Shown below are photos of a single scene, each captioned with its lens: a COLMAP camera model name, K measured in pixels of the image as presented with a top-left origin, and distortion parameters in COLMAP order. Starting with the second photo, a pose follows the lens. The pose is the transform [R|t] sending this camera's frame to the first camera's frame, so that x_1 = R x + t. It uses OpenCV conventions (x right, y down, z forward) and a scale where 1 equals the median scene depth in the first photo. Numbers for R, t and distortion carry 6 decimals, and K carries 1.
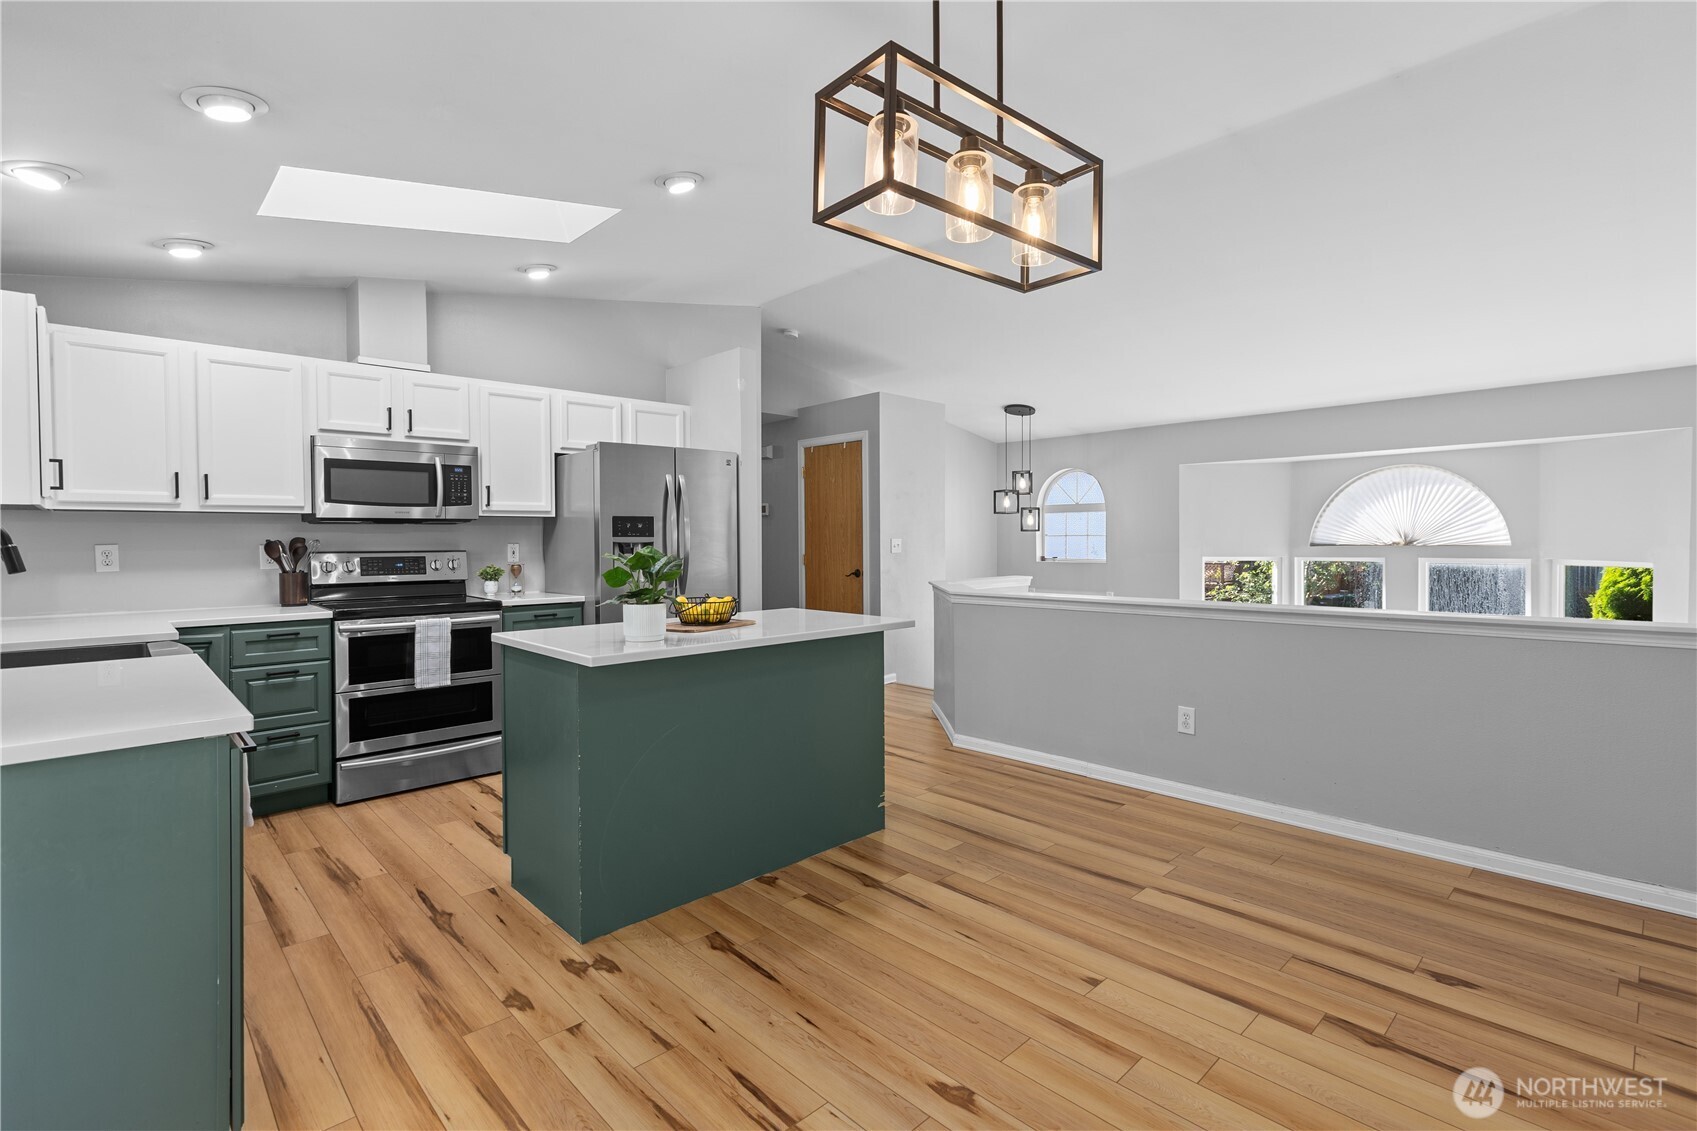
lens RADIAL K [[784.8, 0, 830.7], [0, 784.8, 548.9], [0, 0, 1]] dist [0.001486, -0.001047]
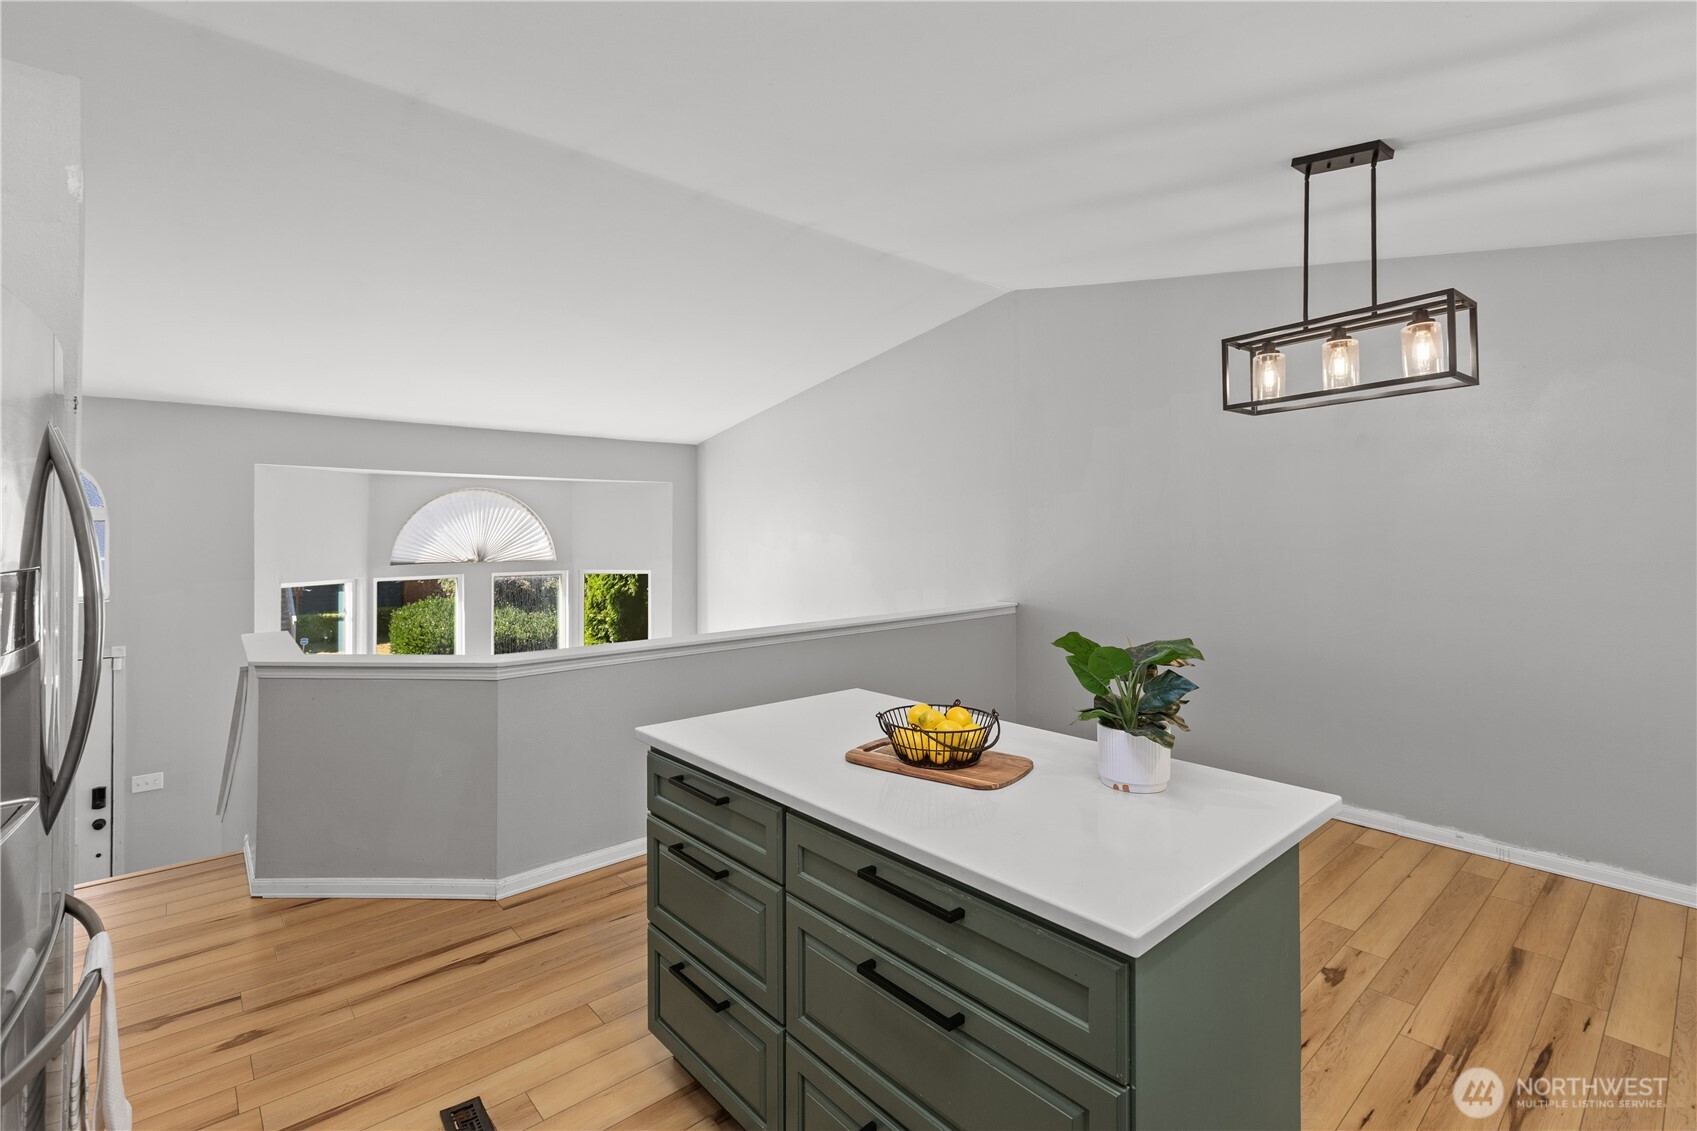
lens RADIAL K [[784.8, 0, 847.3], [0, 784.8, 527.6], [0, 0, 1]] dist [0.001486, -0.001047]
pose [[0.028914, 0.010776, 0.999524, -0.542244], [0.018647, 0.999762, -0.011318, -0.049994], [-0.999408, 0.018966, 0.028706, 0.760768]]
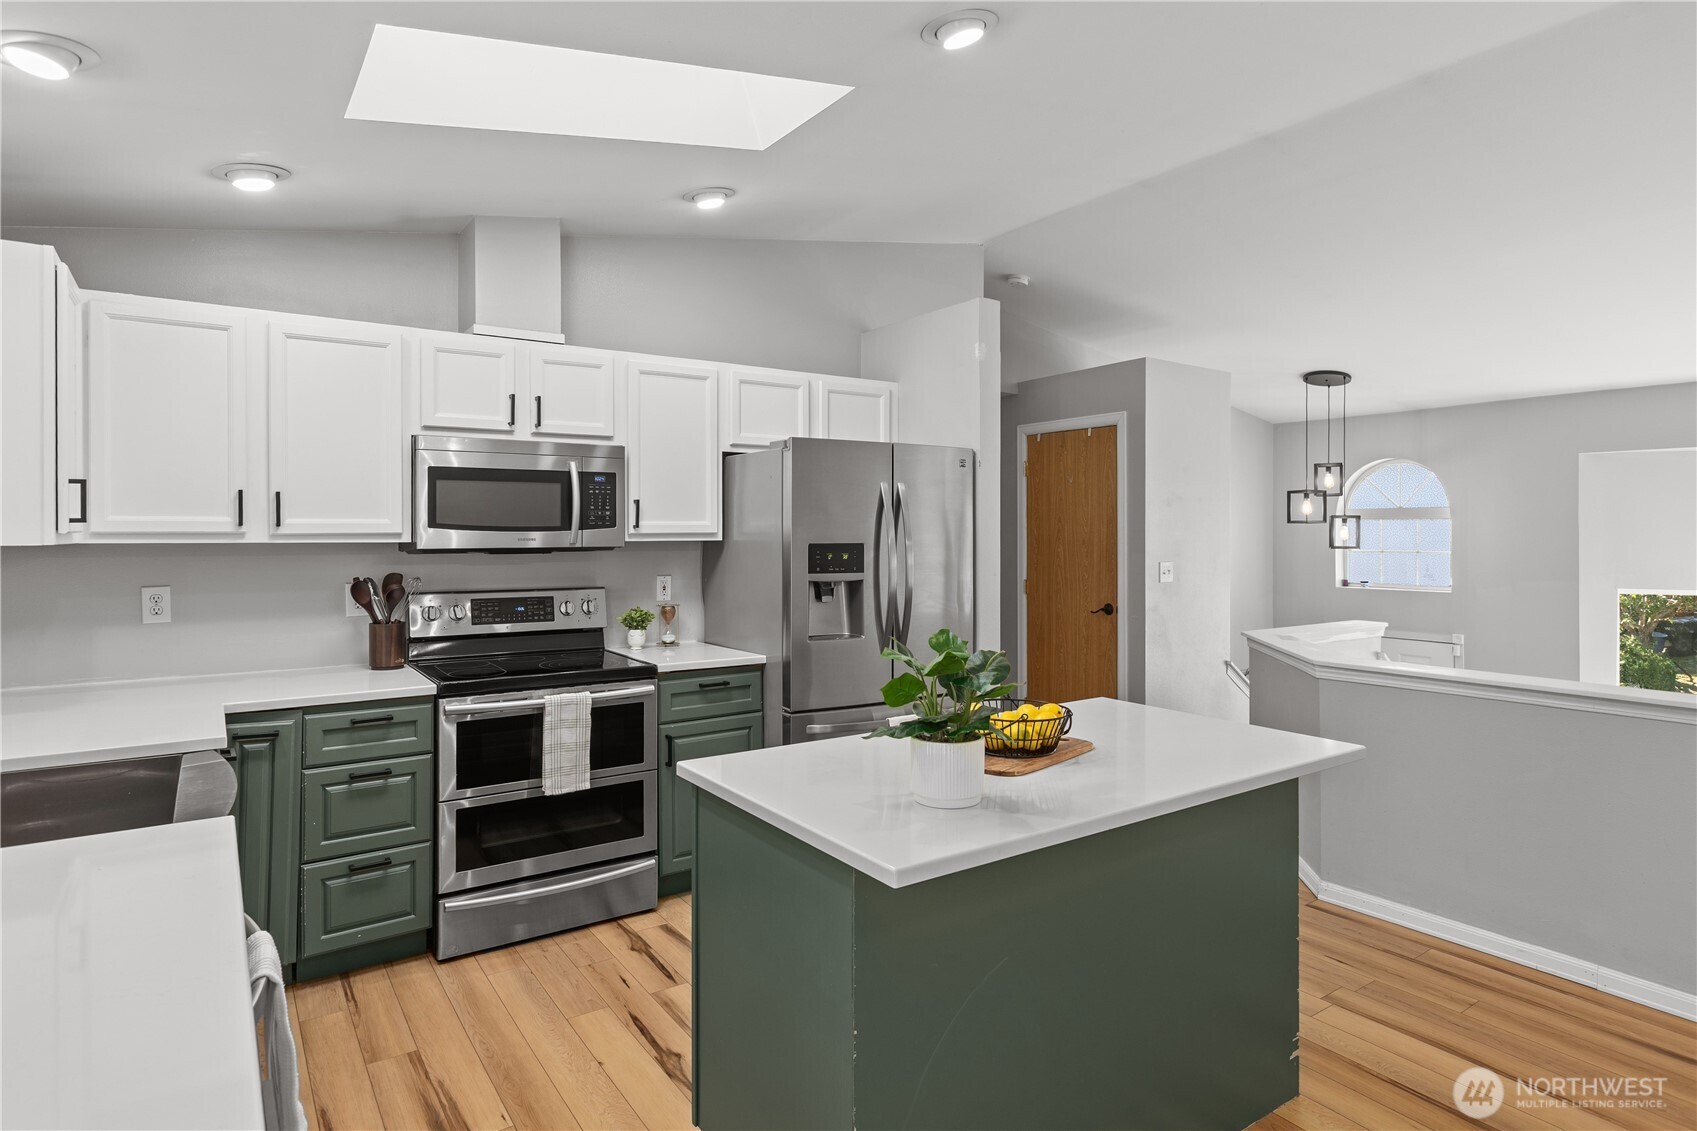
lens RADIAL K [[924.7, 0, 839.1], [0, 924.7, 528.2], [0, 0, 1]] dist [-0.005566, 0.004457]
pose [[0.988943, 0.004168, -0.148237, -0.135777], [-0.006858, 0.999821, -0.017639, -0.043082], [0.148137, 0.018461, 0.988794, 0.202934]]
